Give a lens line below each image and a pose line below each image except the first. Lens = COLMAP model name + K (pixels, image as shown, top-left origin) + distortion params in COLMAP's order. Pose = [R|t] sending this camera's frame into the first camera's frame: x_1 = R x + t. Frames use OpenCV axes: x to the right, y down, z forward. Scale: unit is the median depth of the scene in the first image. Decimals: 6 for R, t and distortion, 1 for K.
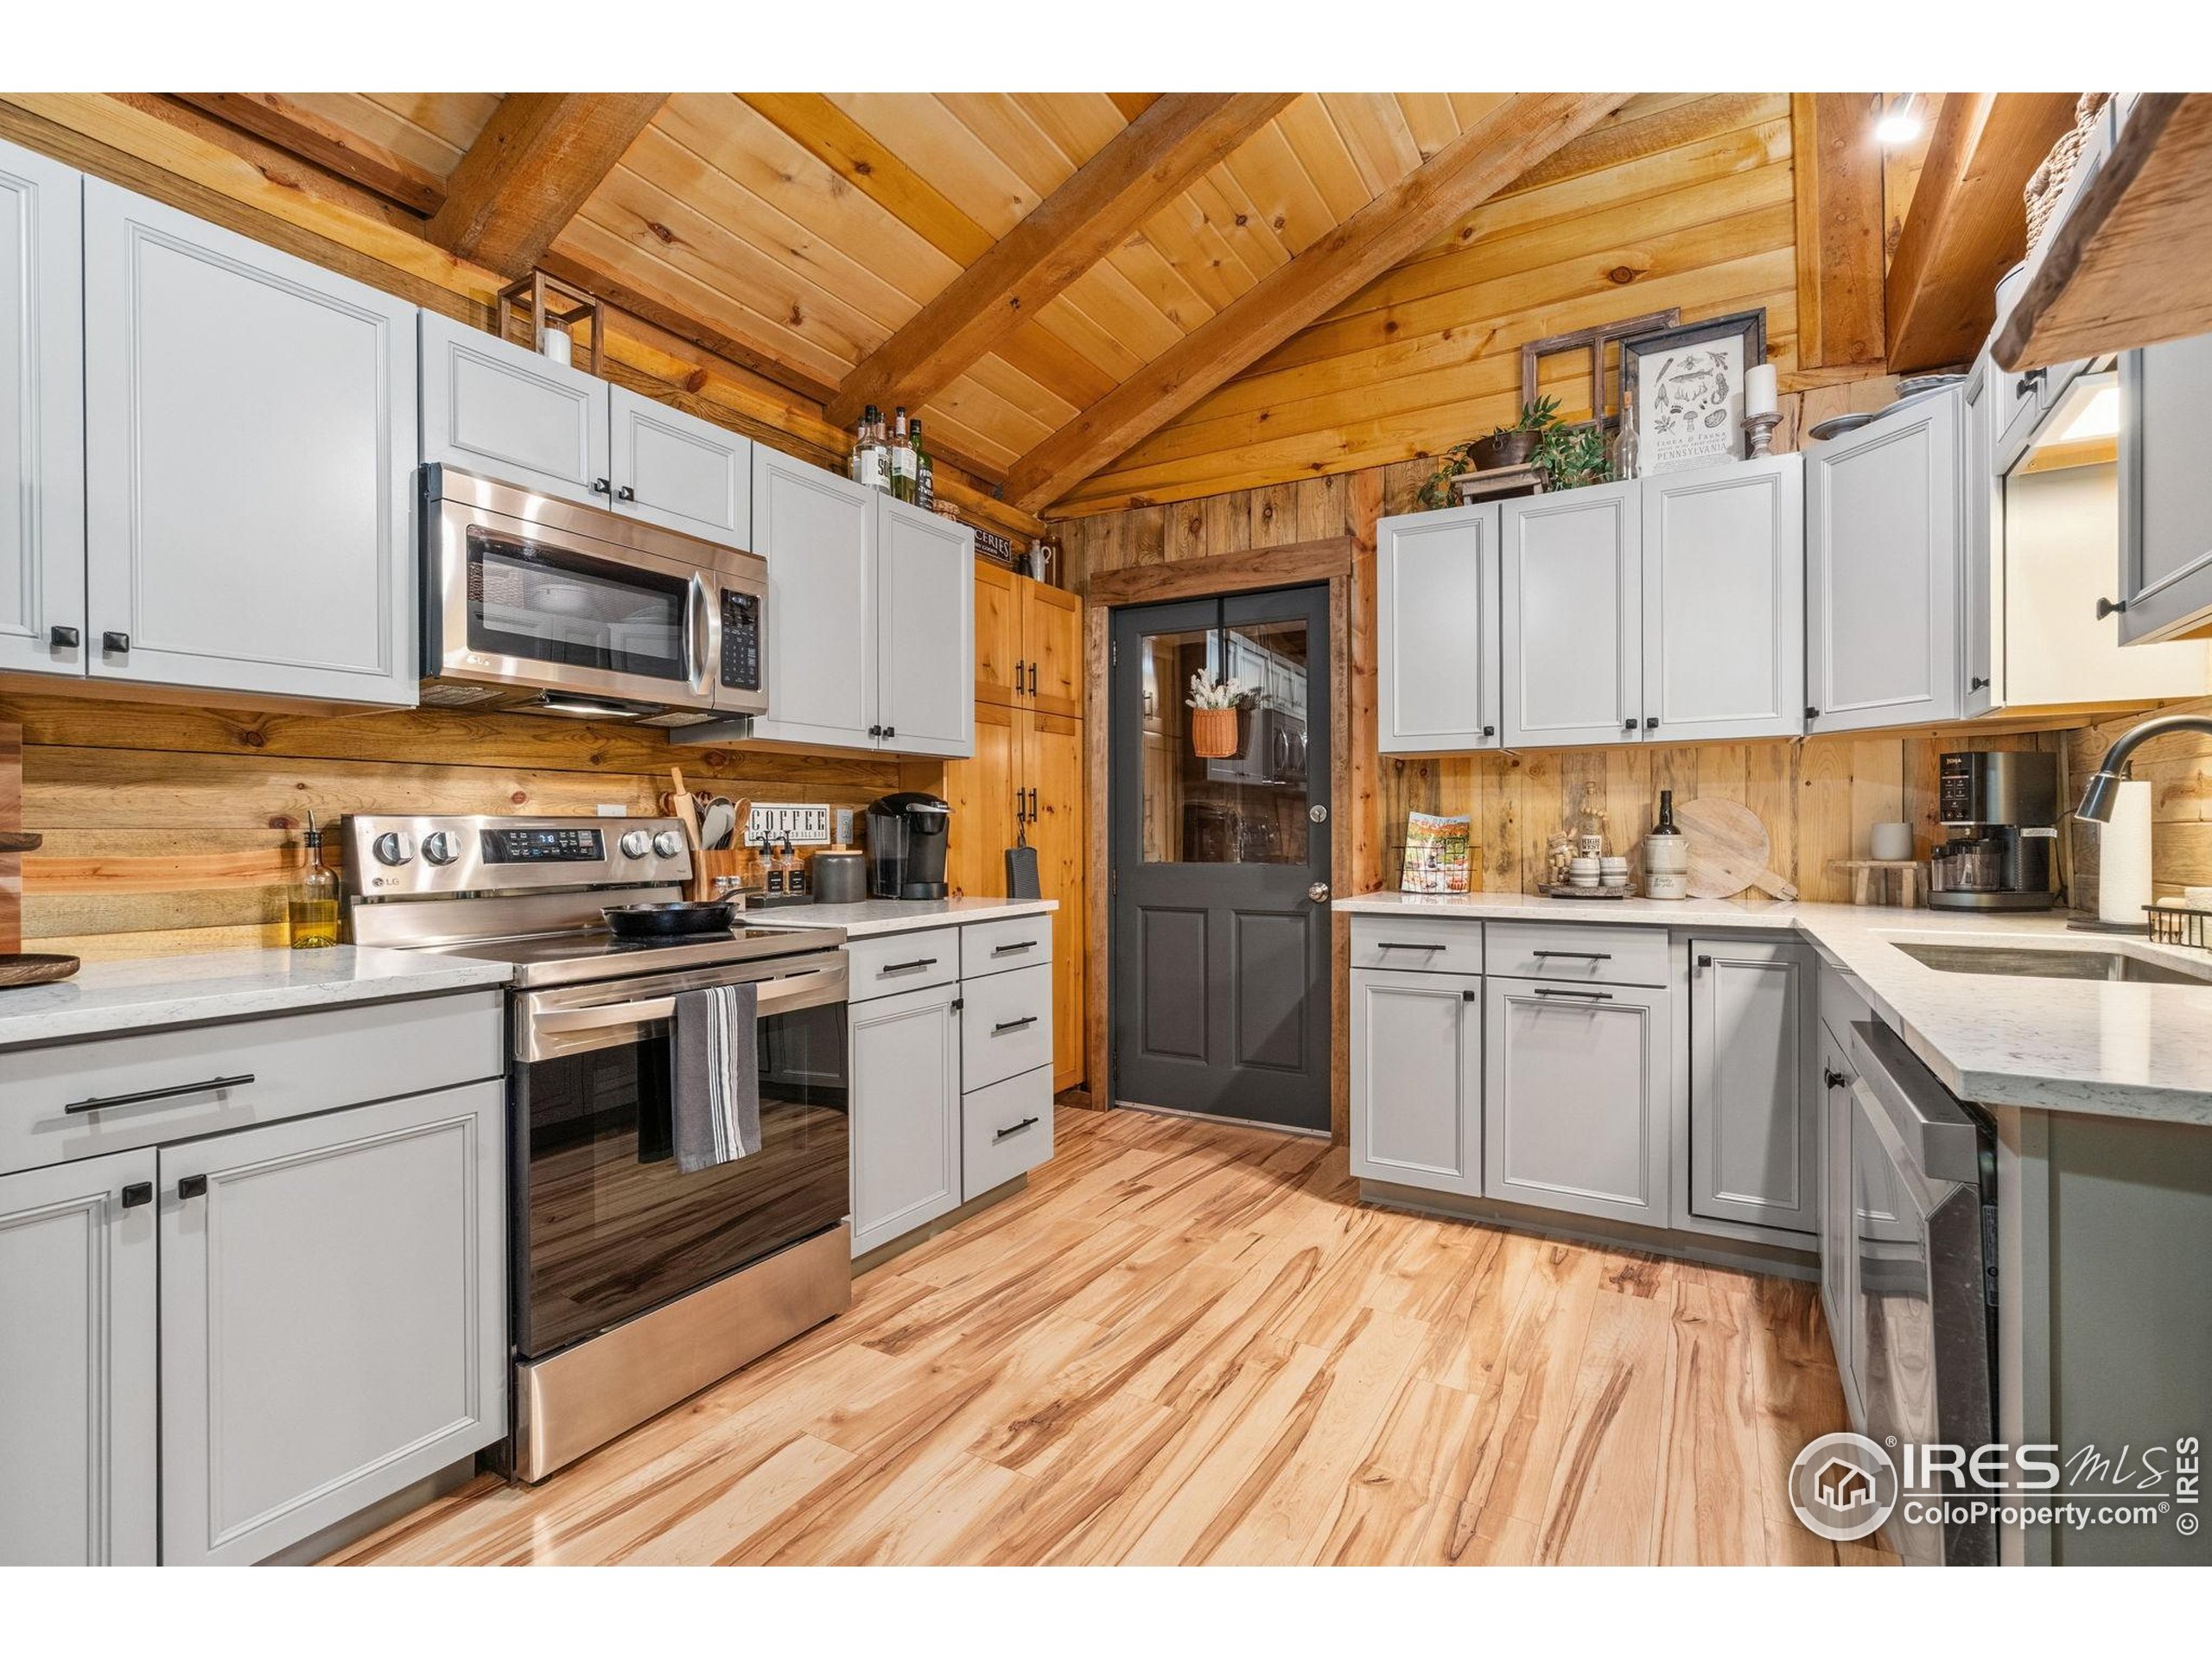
lens RADIAL K [[1007.3, 0, 1123.0], [0, 1007.3, 833.3], [0, 0, 1]] dist [-0.008910, 0.001037]
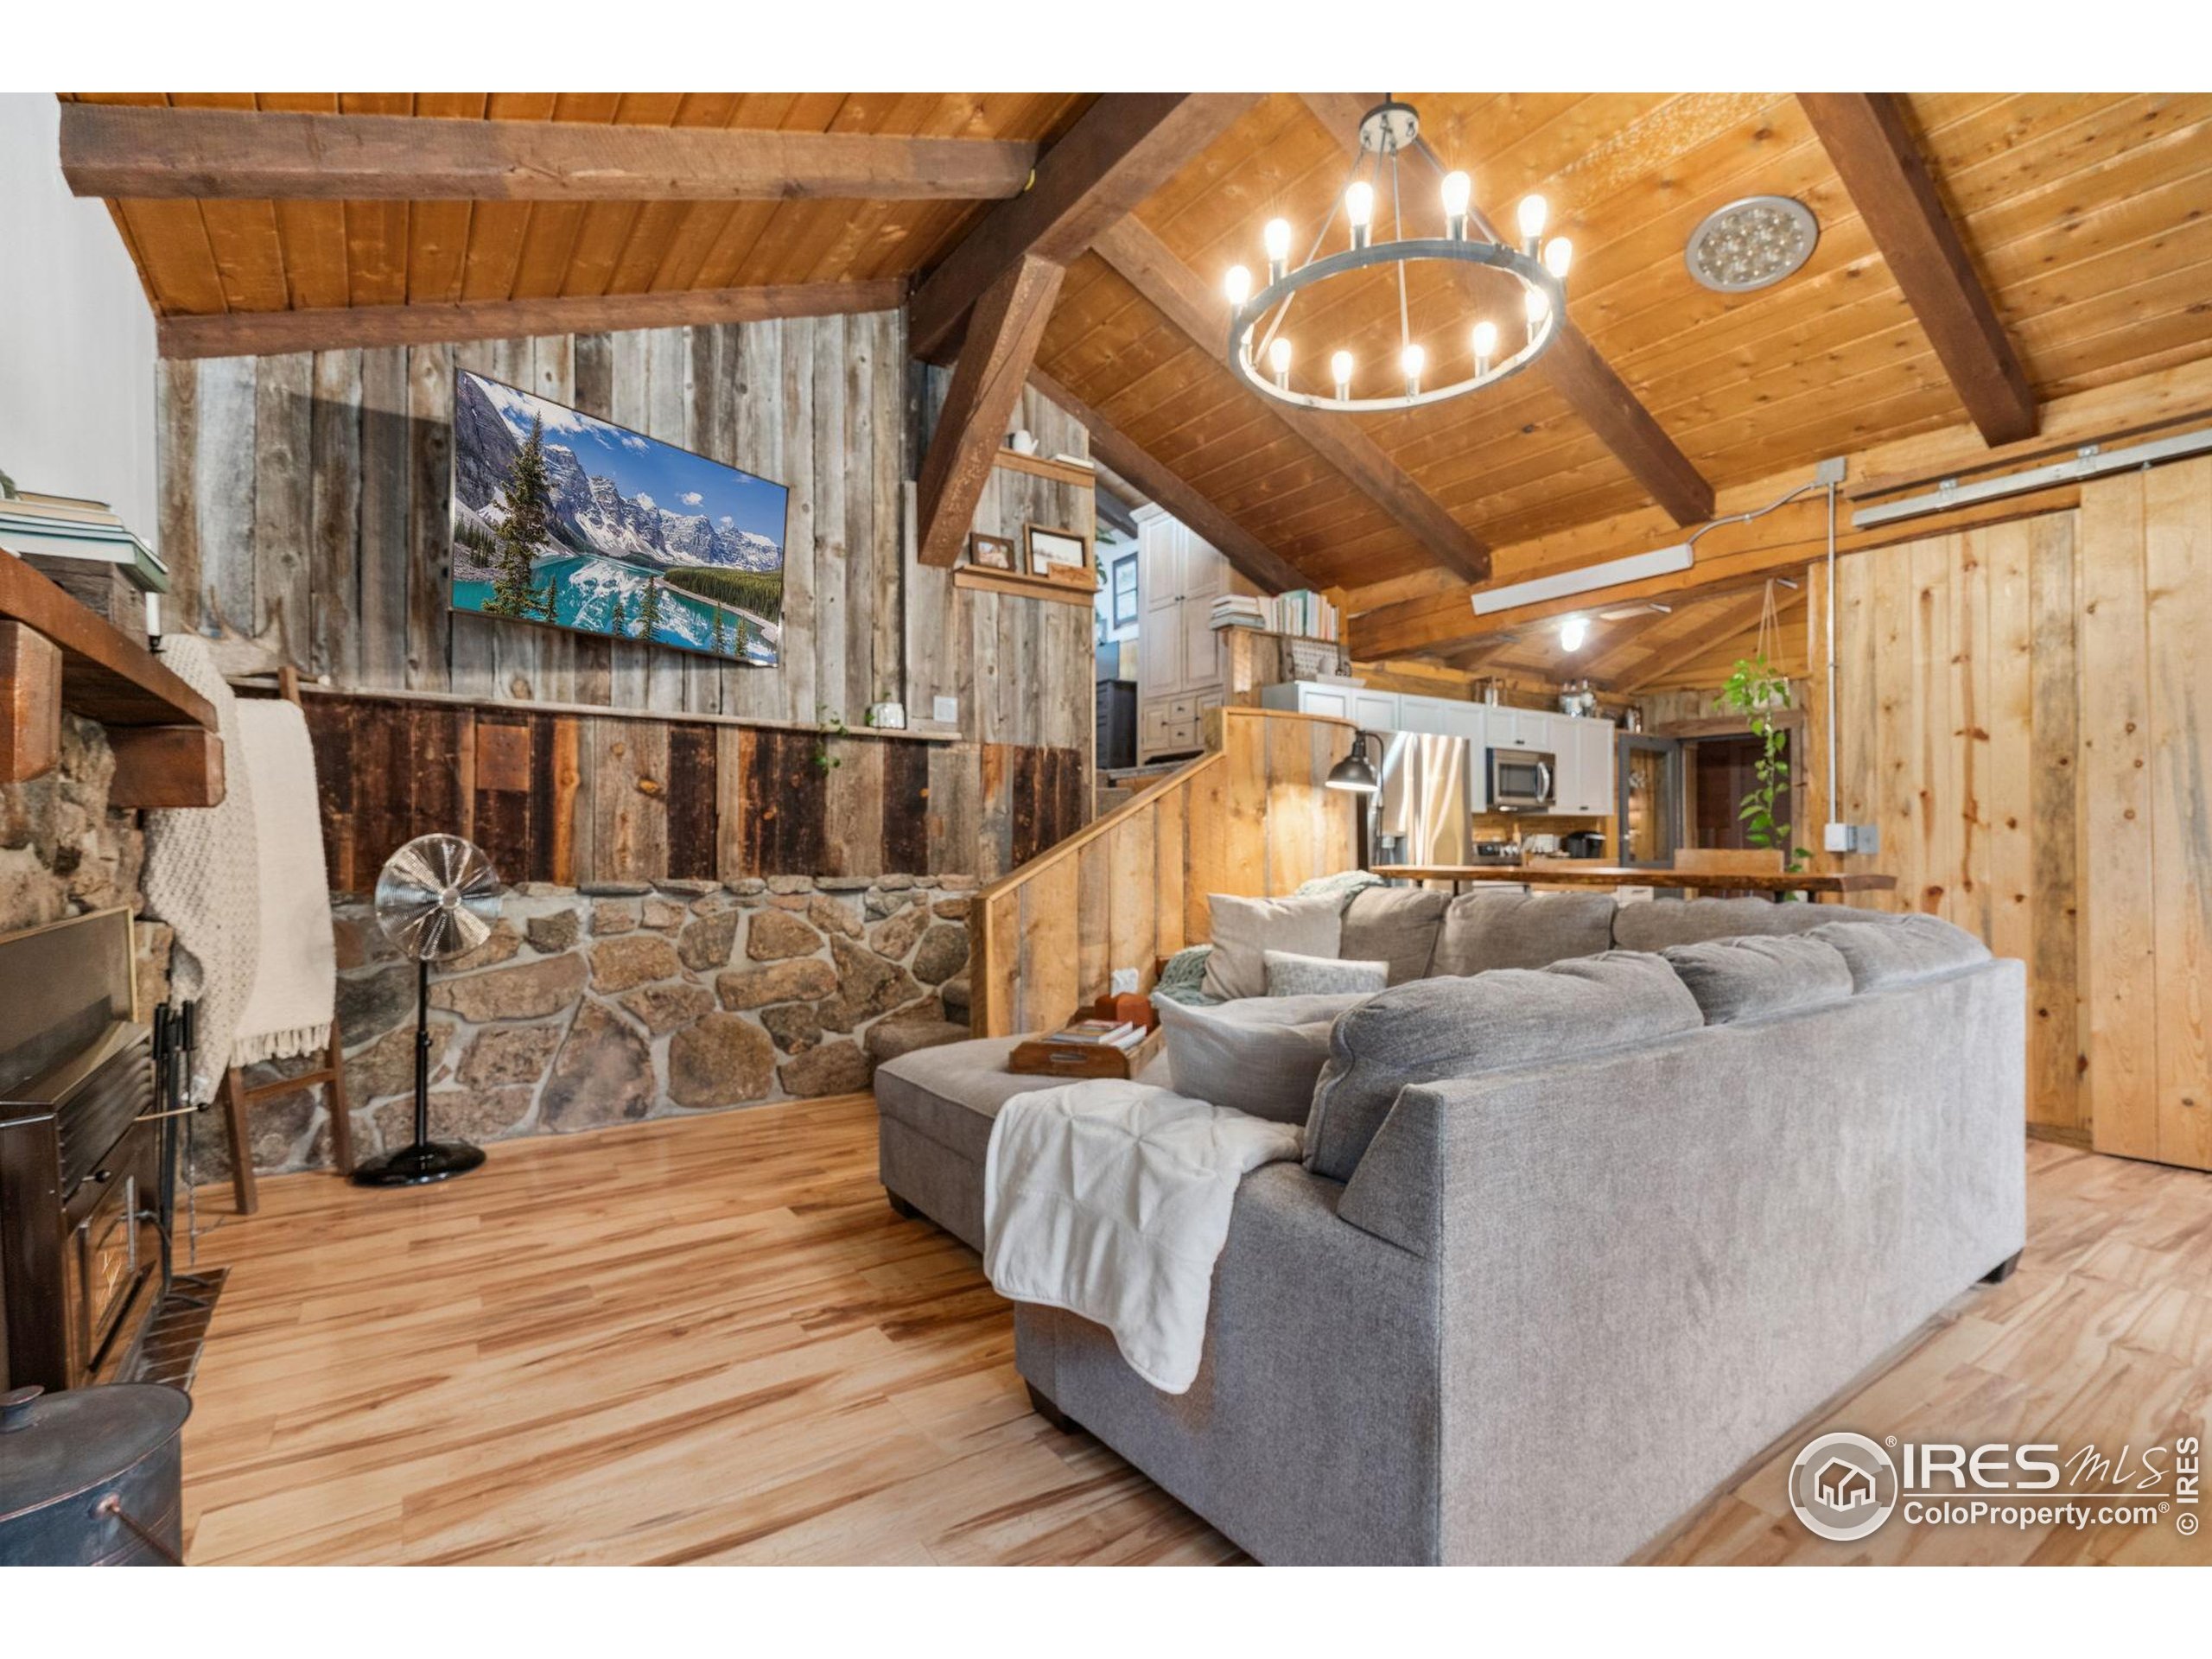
lens RADIAL K [[1007.3, 0, 1123.0], [0, 1007.3, 833.3], [0, 0, 1]] dist [-0.008910, 0.001037]
pose [[0.903752, -0.003535, -0.428042, -0.198757], [-0.002841, 0.999894, -0.014257, 0.006148], [0.428047, 0.014101, 0.903646, -1.850547]]
